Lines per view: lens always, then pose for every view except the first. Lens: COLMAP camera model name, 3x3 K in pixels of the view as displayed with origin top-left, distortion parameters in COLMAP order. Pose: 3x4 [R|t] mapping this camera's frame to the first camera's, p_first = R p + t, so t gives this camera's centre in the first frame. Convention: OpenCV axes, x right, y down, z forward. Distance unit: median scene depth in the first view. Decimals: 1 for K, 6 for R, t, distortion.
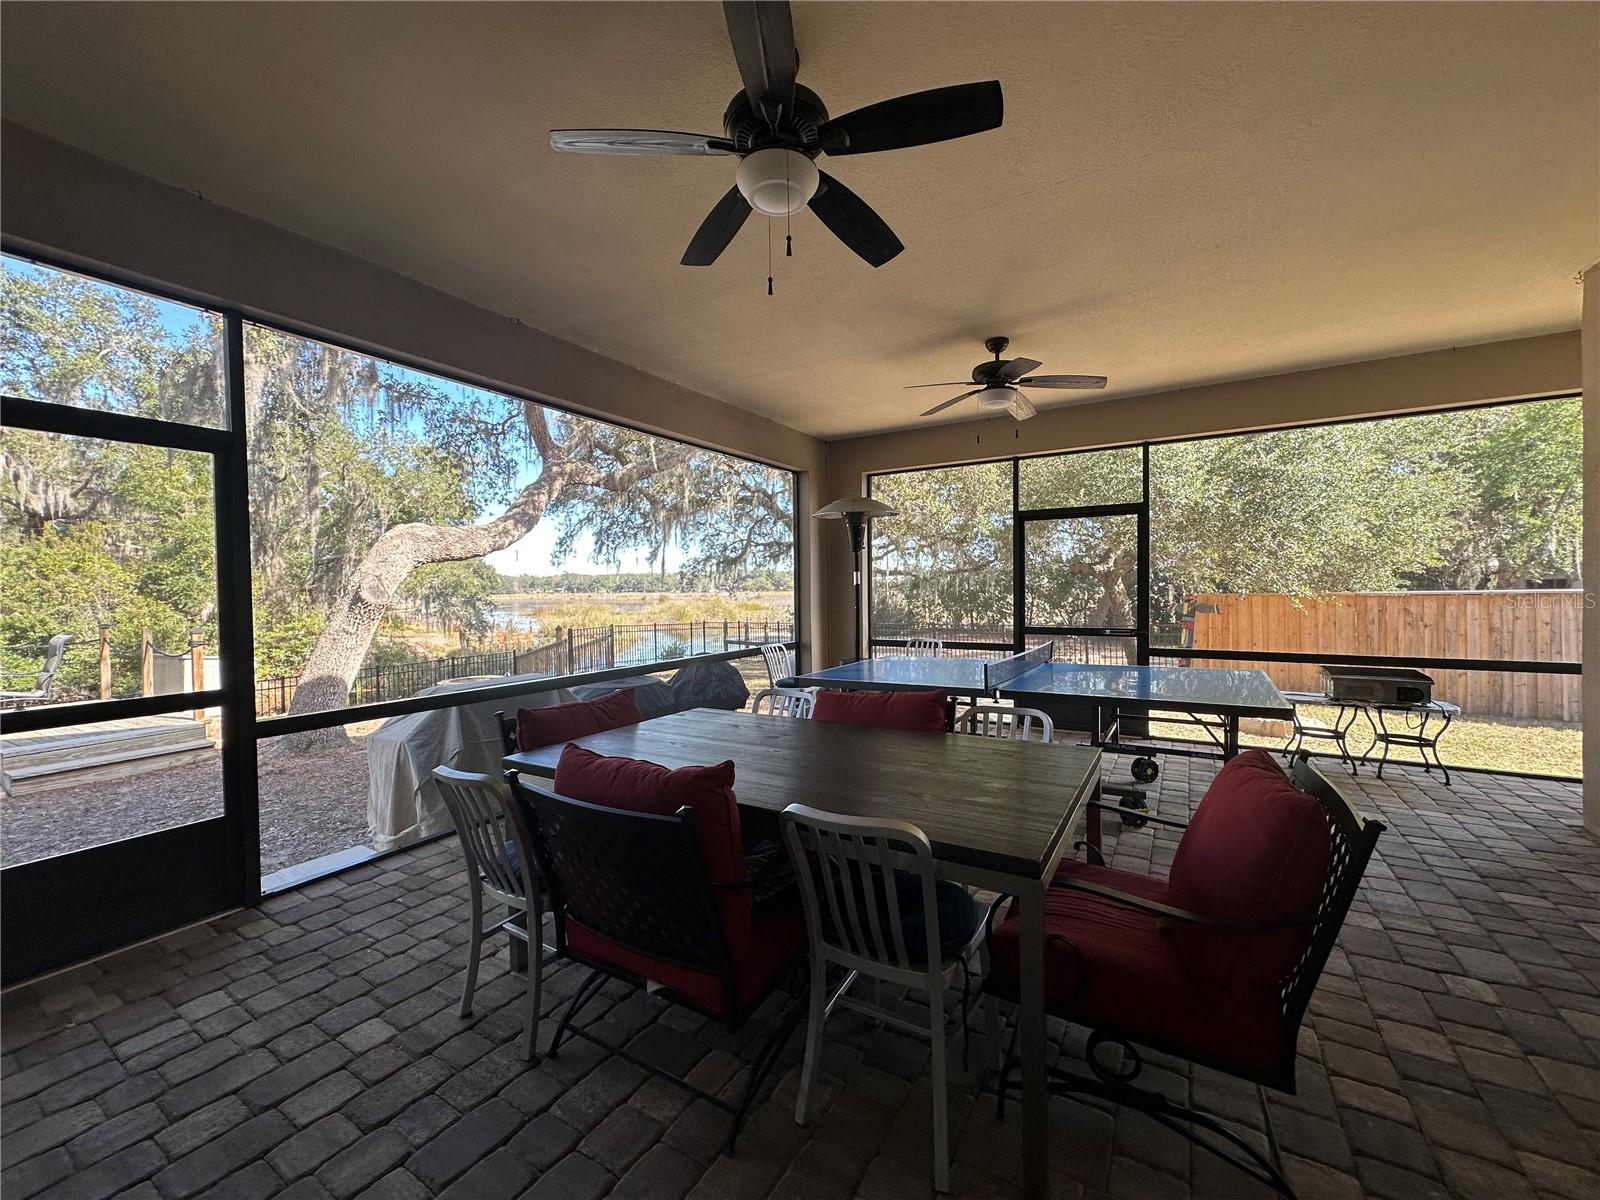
lens RADIAL K [[635.2, 0, 801.5], [0, 635.2, 600.6], [0, 0, 1]] dist [-0.000765, 0.000169]
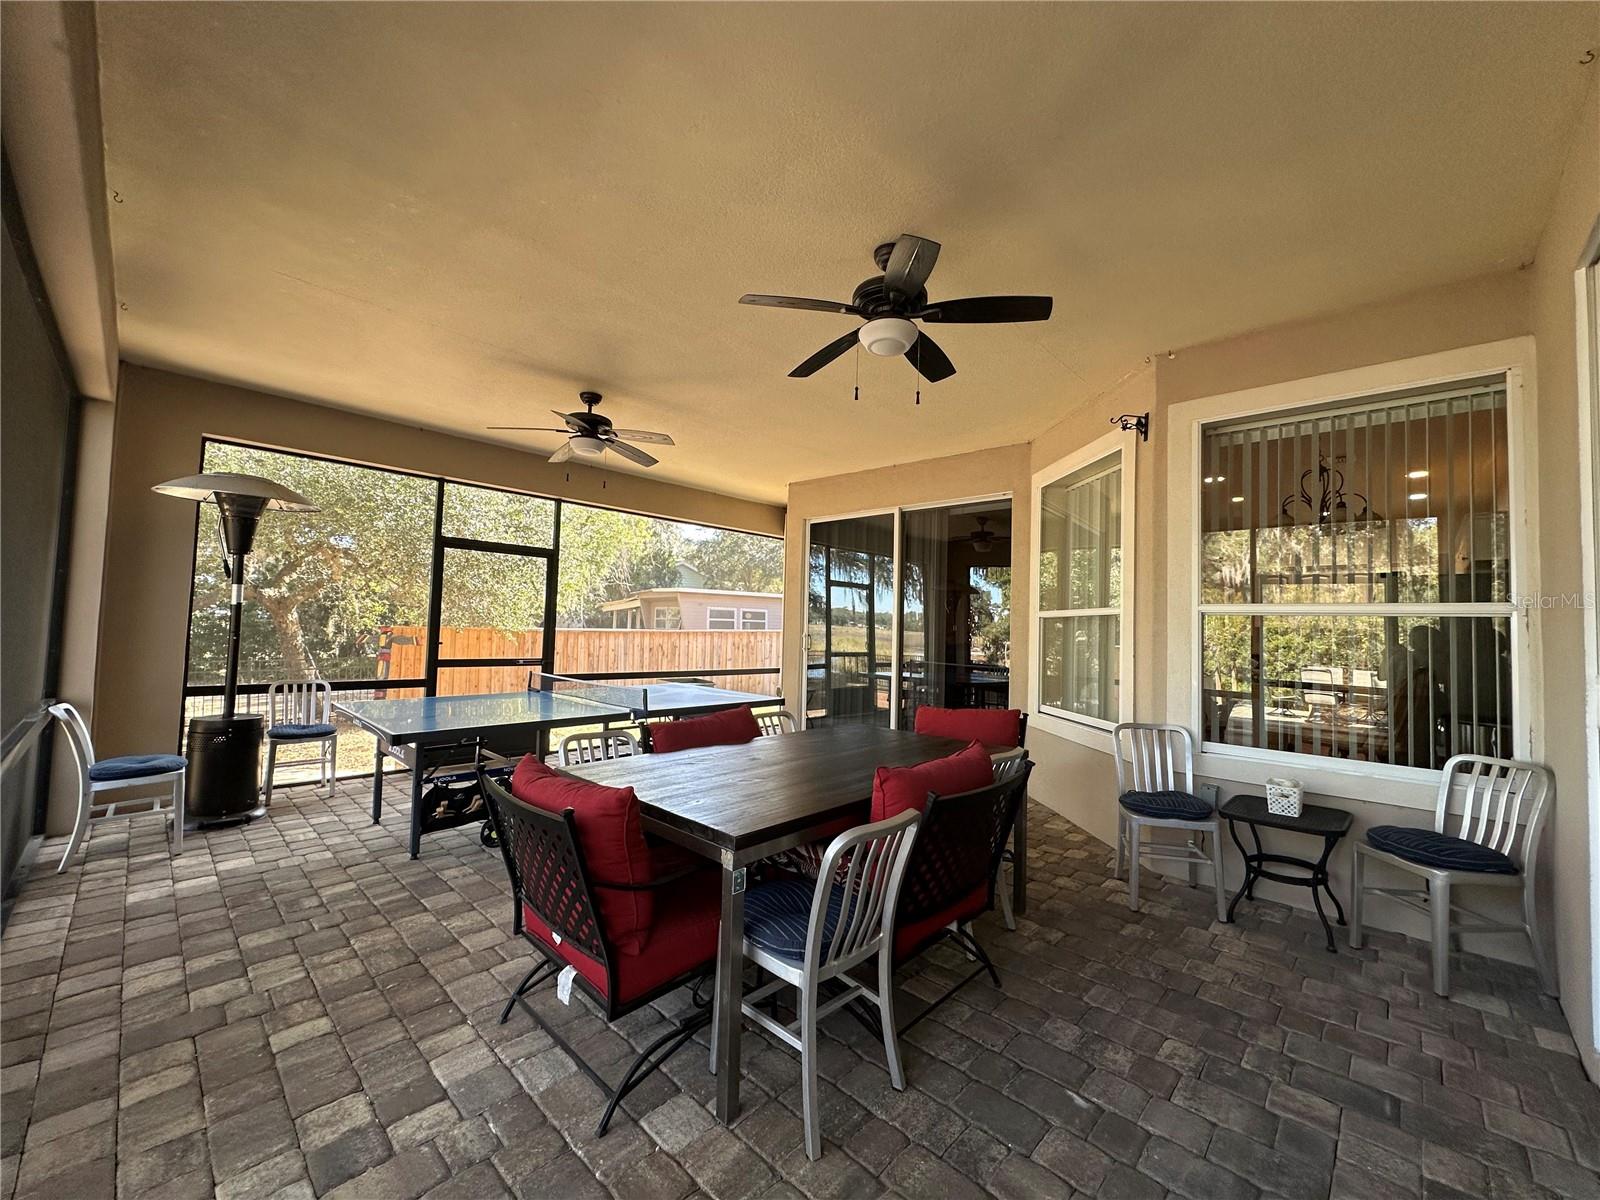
lens RADIAL K [[635.2, 0, 801.5], [0, 635.2, 600.6], [0, 0, 1]] dist [-0.000765, 0.000169]
pose [[0.209890, 0.062448, 0.975729, -0.664724], [-0.014838, 0.998047, -0.060685, 0.003929], [-0.977612, -0.001741, 0.210406, 0.420495]]
